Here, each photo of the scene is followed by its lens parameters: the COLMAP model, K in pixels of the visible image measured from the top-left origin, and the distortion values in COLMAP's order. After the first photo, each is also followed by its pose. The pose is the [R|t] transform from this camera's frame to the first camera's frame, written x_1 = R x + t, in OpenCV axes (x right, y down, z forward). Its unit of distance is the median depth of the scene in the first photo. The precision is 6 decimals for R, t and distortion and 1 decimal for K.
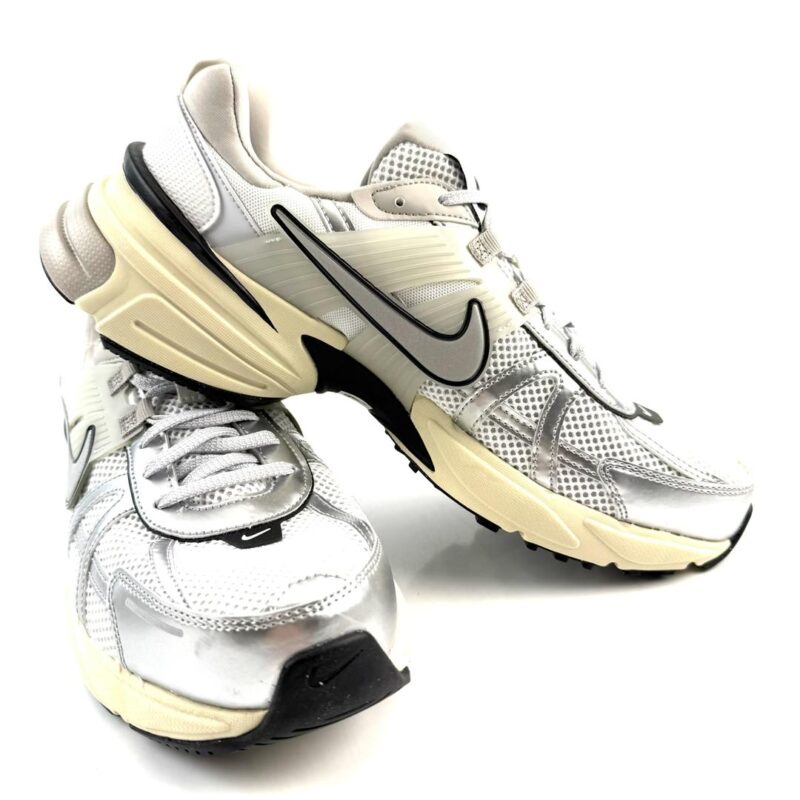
lens RADIAL K [[755.9, 0, 400.0], [0, 755.9, 400.0], [0, 0, 1]] dist [0.187114, -0.529374]
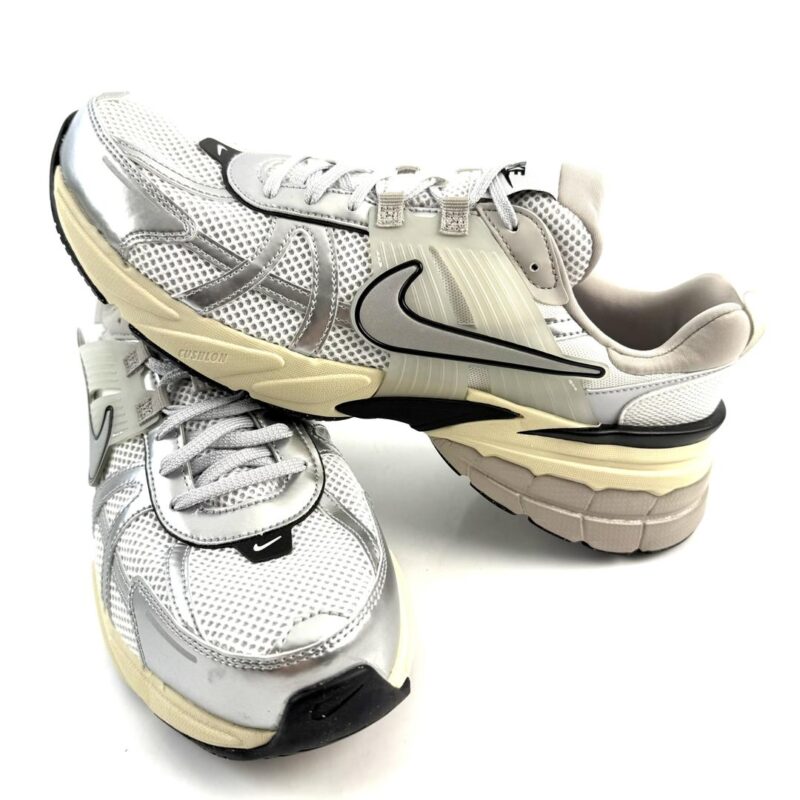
lens RADIAL K [[755.9, 0, 400.0], [0, 755.9, 400.0], [0, 0, 1]] dist [0.187114, -0.529374]
pose [[0.998779, 0.028653, -0.040247, 0.026491], [-0.020176, 0.980172, 0.197118, -0.211075], [0.045097, -0.196065, 0.979553, 0.026620]]
